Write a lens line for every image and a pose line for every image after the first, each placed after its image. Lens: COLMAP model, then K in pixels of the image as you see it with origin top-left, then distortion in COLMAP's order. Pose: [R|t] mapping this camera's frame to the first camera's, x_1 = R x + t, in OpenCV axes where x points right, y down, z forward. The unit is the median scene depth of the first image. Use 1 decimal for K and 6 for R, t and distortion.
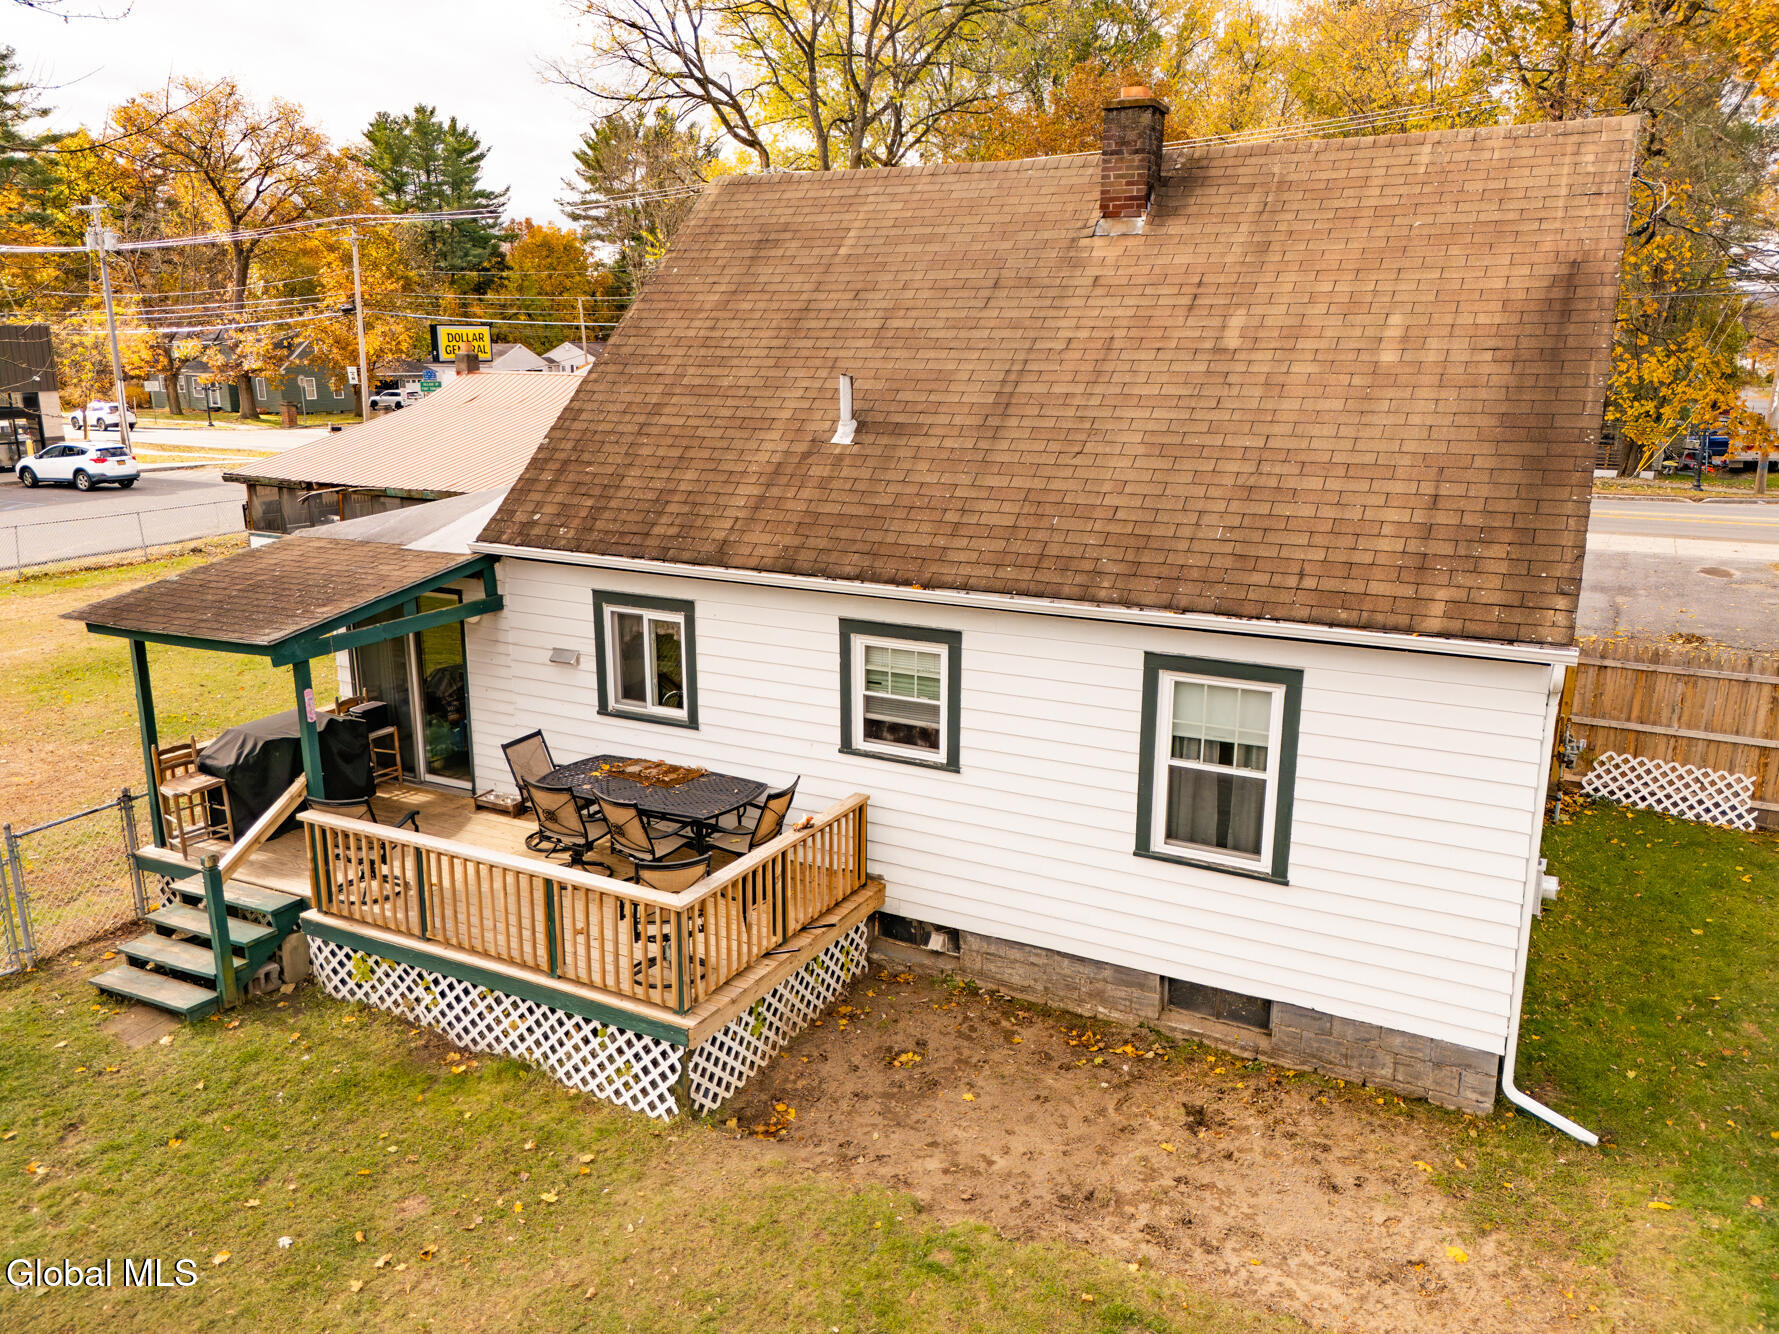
lens RADIAL K [[1309.6, 0, 893.9], [0, 1309.6, 665.9], [0, 0, 1]] dist [0.073881, -0.065632]
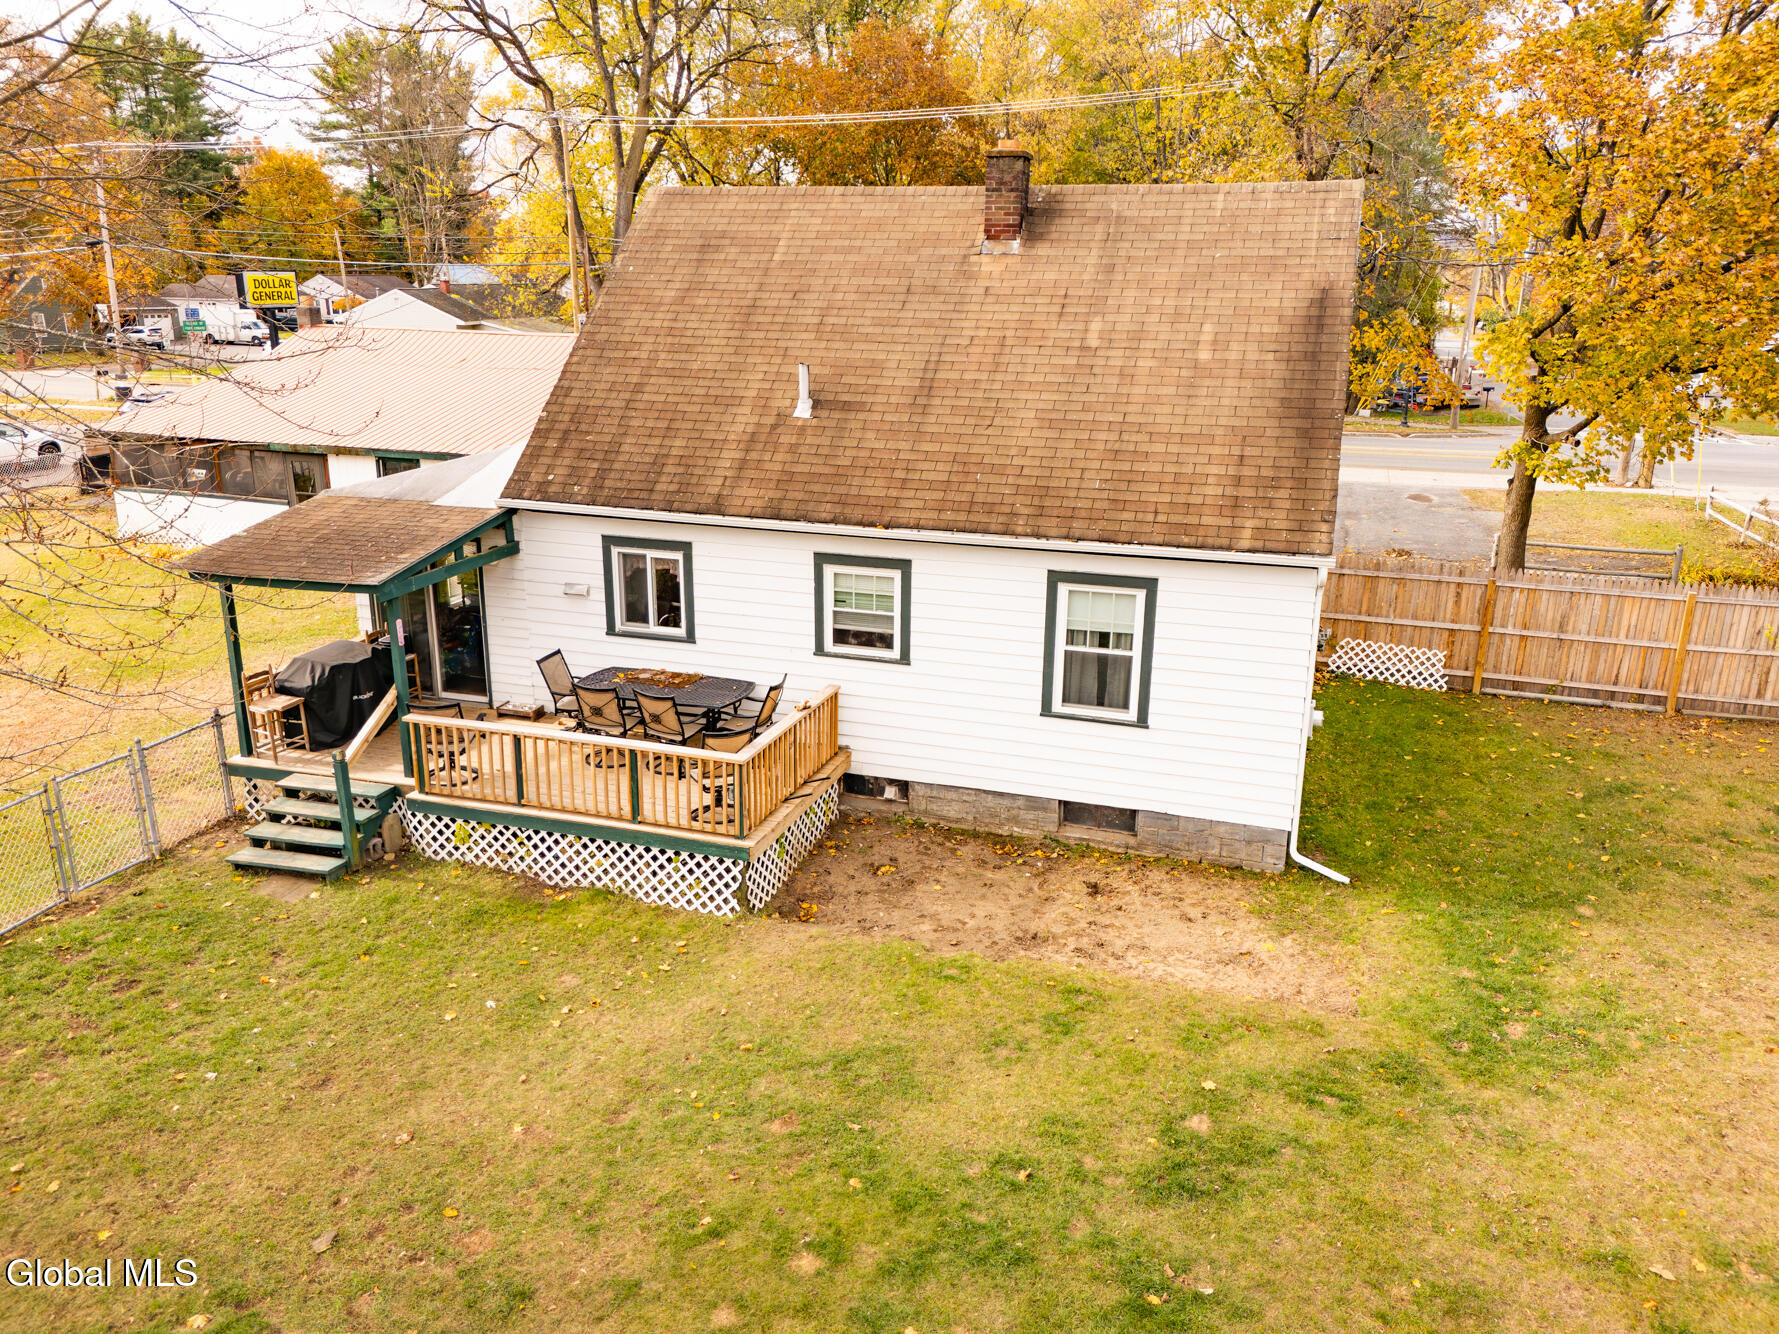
lens RADIAL K [[1309.6, 0, 893.8], [0, 1309.6, 666.9], [0, 0, 1]] dist [0.073881, -0.065632]
pose [[0.984598, -0.042187, 0.169667, -0.173292], [0.033861, 0.998090, 0.051669, 0.012057], [-0.171522, -0.045128, 0.984146, -0.289620]]
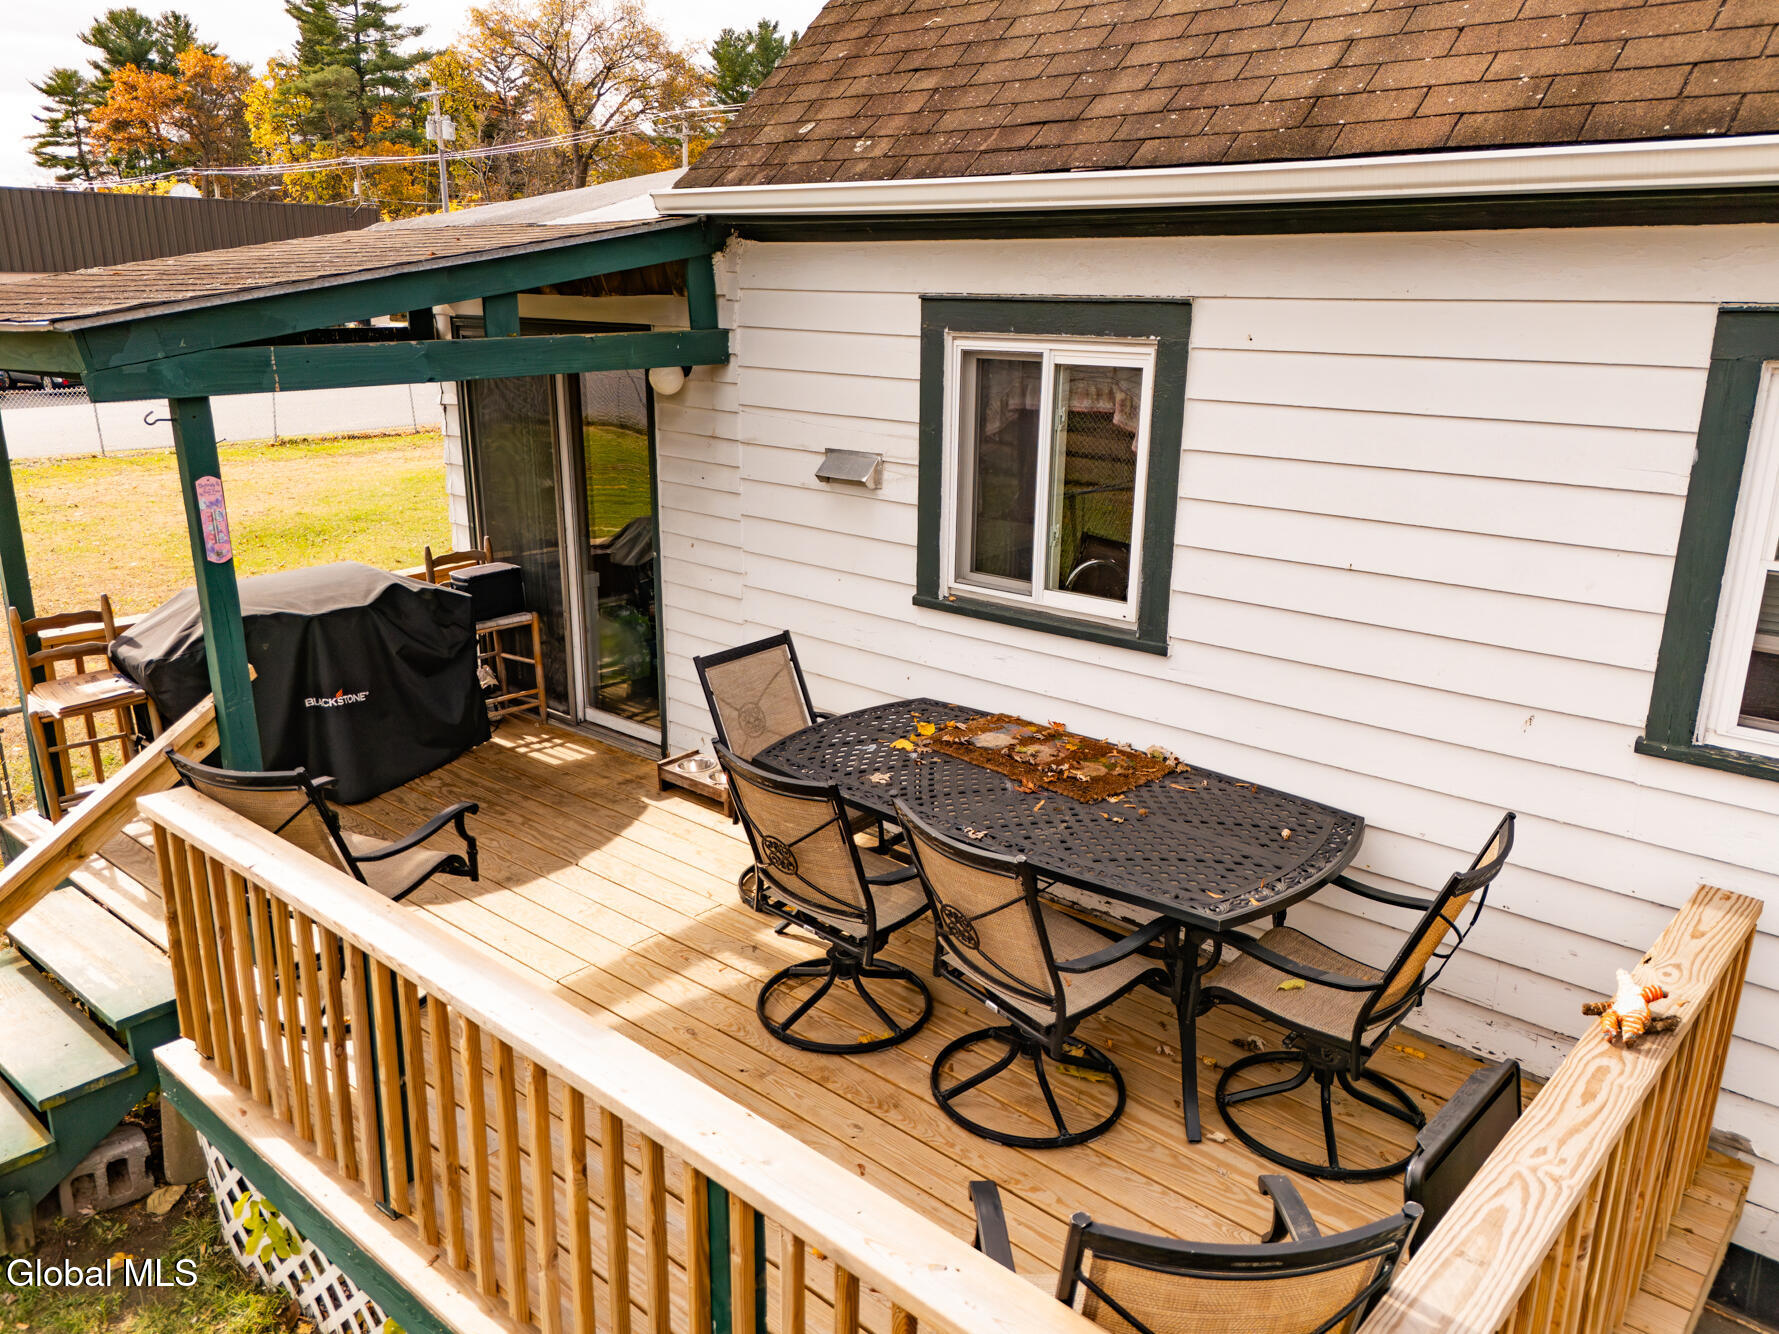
lens RADIAL K [[1309.6, 0, 893.9], [0, 1309.6, 672.0], [0, 0, 1]] dist [0.073881, -0.065632]
pose [[0.972677, 0.070735, -0.221124, -0.138545], [-0.060676, 0.996804, 0.051968, 0.037919], [0.224093, -0.037131, 0.973860, 0.592864]]
